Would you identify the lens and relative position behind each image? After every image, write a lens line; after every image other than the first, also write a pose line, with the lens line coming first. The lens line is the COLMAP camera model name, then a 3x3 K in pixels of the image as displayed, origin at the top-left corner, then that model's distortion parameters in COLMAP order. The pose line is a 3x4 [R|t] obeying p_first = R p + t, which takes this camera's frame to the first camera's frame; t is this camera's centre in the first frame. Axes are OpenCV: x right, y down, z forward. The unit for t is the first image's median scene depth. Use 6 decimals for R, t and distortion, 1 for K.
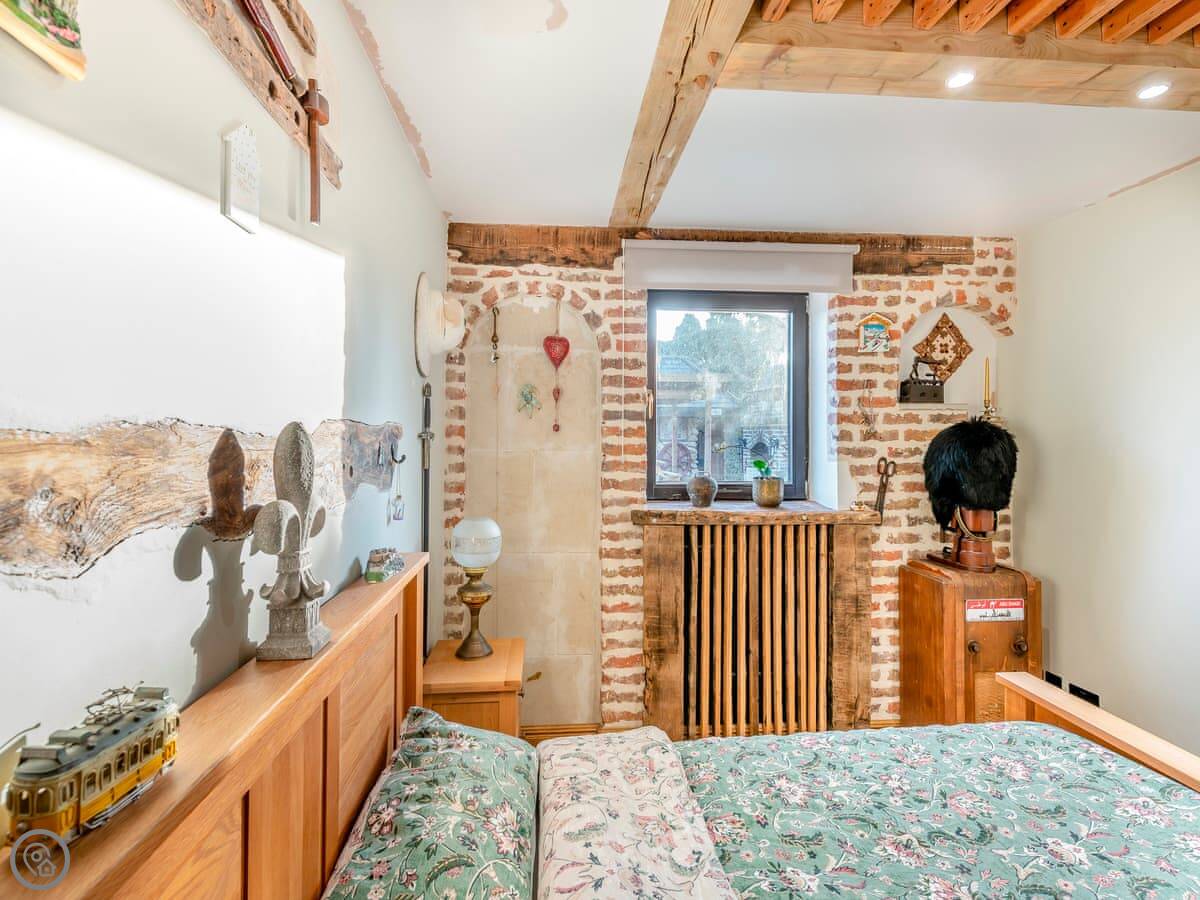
lens RADIAL K [[559.9, 0, 594.8], [0, 559.9, 420.2], [0, 0, 1]] dist [0.003111, -0.000585]
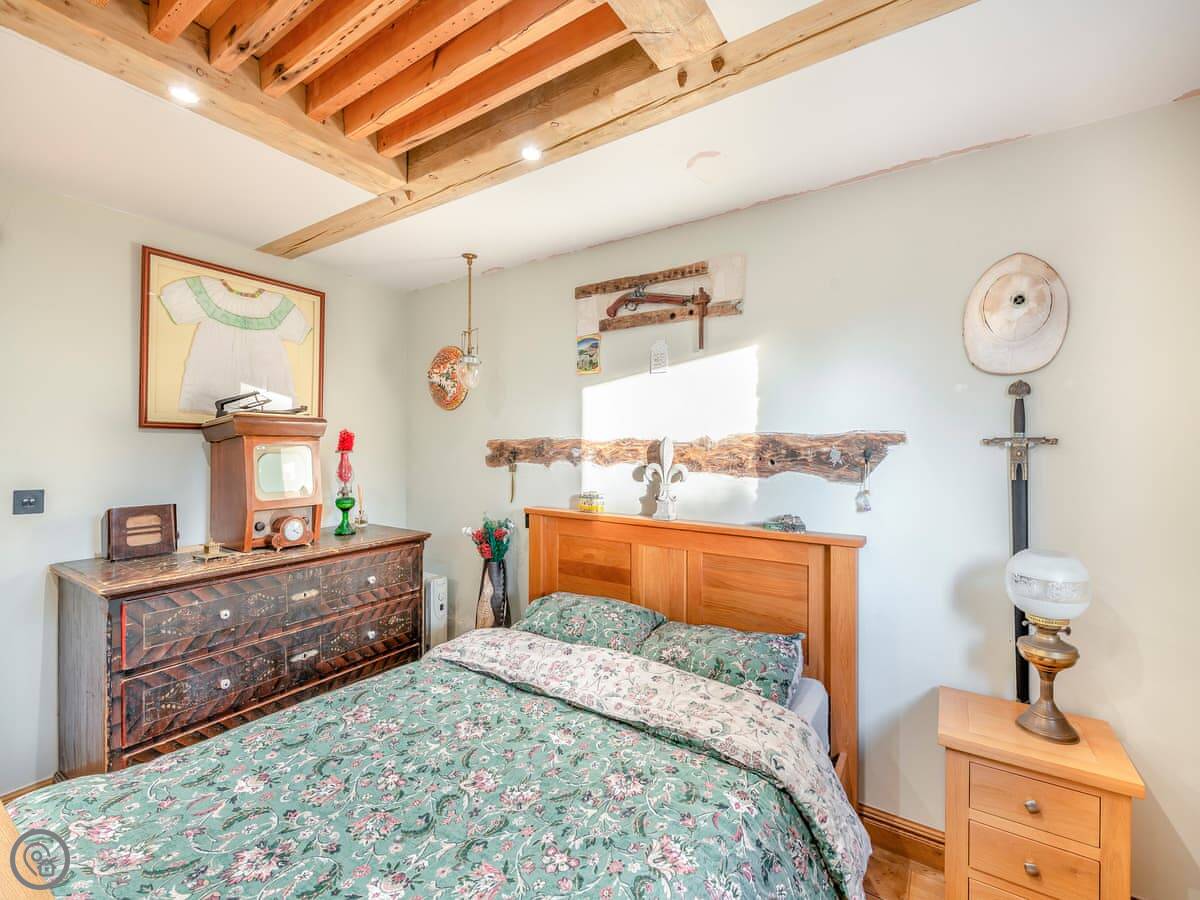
lens RADIAL K [[559.9, 0, 594.8], [0, 559.9, 420.2], [0, 0, 1]] dist [0.003111, -0.000585]
pose [[-0.640990, -0.038144, -0.766601, 0.617419], [0.016747, 0.997832, -0.063653, 0.030573], [0.767367, -0.053639, -0.638961, 0.849589]]
